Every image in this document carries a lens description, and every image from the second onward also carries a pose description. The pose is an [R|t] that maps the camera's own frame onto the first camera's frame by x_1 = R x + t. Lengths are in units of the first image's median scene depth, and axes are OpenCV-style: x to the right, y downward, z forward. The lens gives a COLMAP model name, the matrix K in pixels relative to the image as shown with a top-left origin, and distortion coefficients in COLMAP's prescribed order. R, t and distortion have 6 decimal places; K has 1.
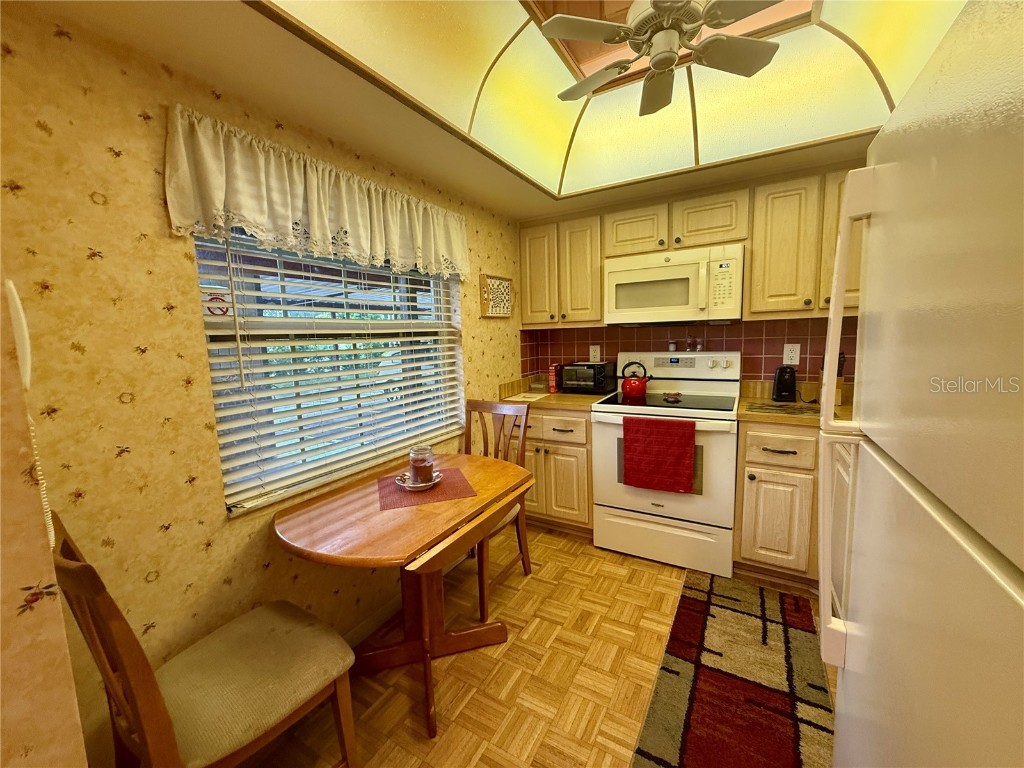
lens RADIAL K [[409.0, 0, 509.3], [0, 409.0, 381.9], [0, 0, 1]] dist [-0.000868, 0.001020]
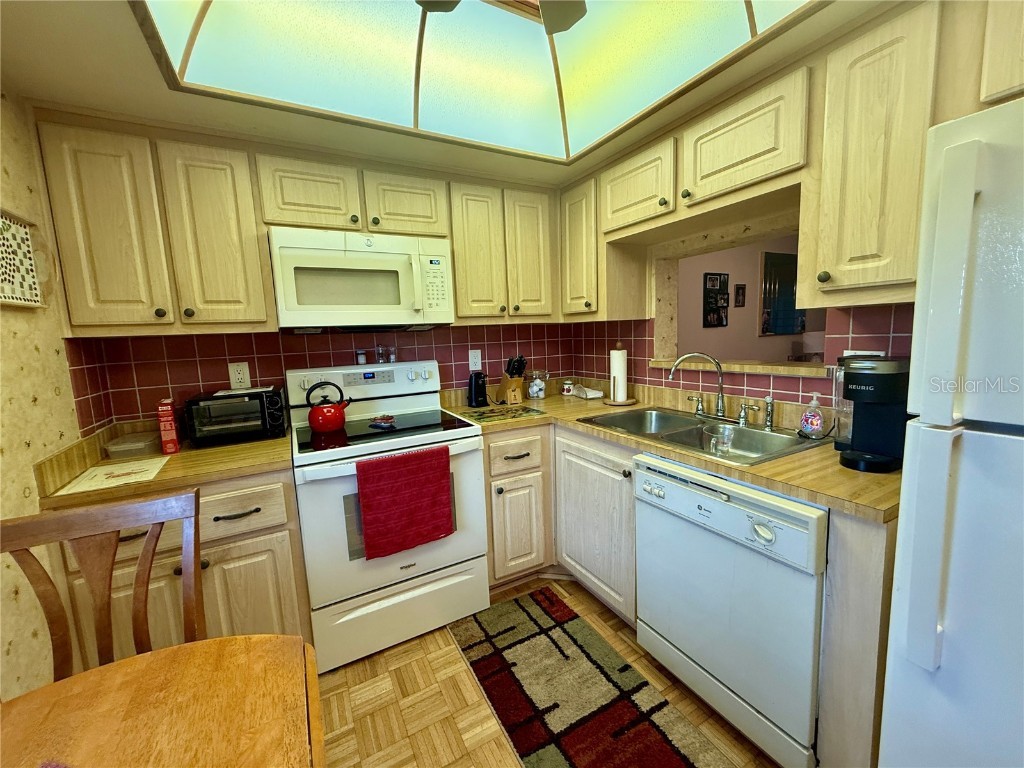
lens RADIAL K [[409.0, 0, 513.4], [0, 409.0, 381.9], [0, 0, 1]] dist [-0.000868, 0.001020]
pose [[0.515032, -0.092795, 0.852133, -0.157875], [0.121927, 0.991945, 0.034328, -0.041318], [-0.848455, 0.086218, 0.522198, 0.435025]]
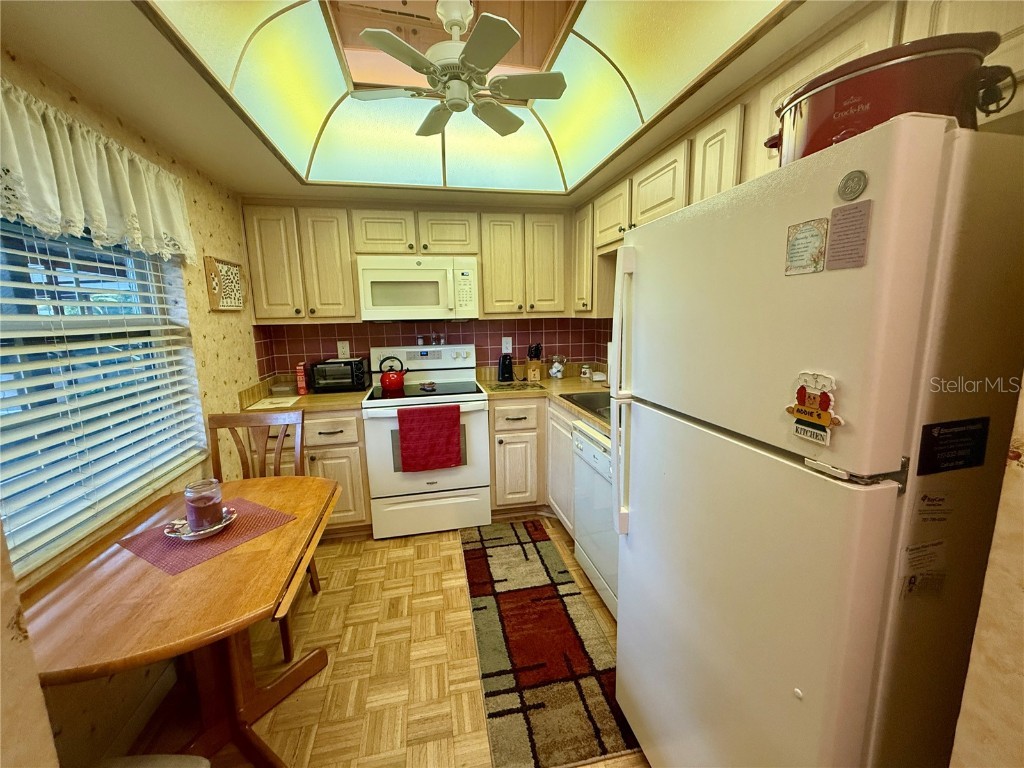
lens RADIAL K [[409.0, 0, 512.4], [0, 409.0, 381.8], [0, 0, 1]] dist [-0.000868, 0.001020]
pose [[0.735885, -0.091389, 0.670911, -0.216791], [0.074500, 0.995762, 0.053924, -0.022146], [-0.672995, 0.010301, 0.739575, 0.014979]]
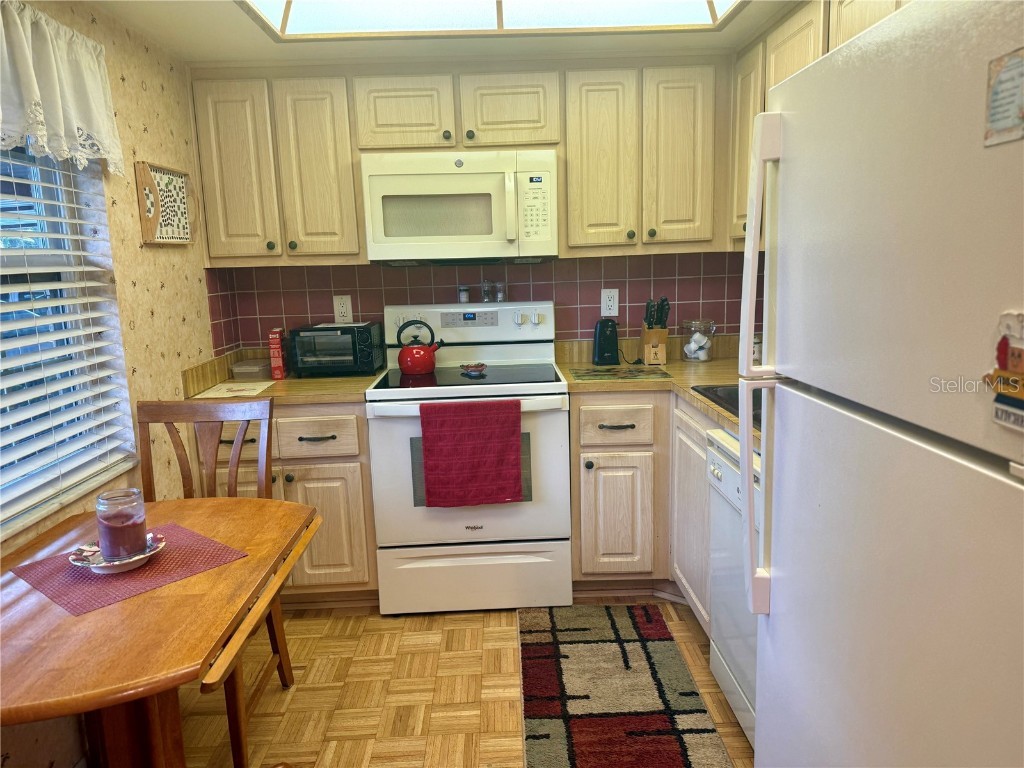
lens RADIAL K [[721.2, 0, 516.2], [0, 721.2, 387.1], [0, 0, 1]] dist [0.053764, -0.063817]
pose [[0.847014, -0.085121, 0.524711, -0.199986], [0.065147, 0.996277, 0.056457, 0.003162], [-0.527564, -0.013636, 0.849406, -0.059663]]
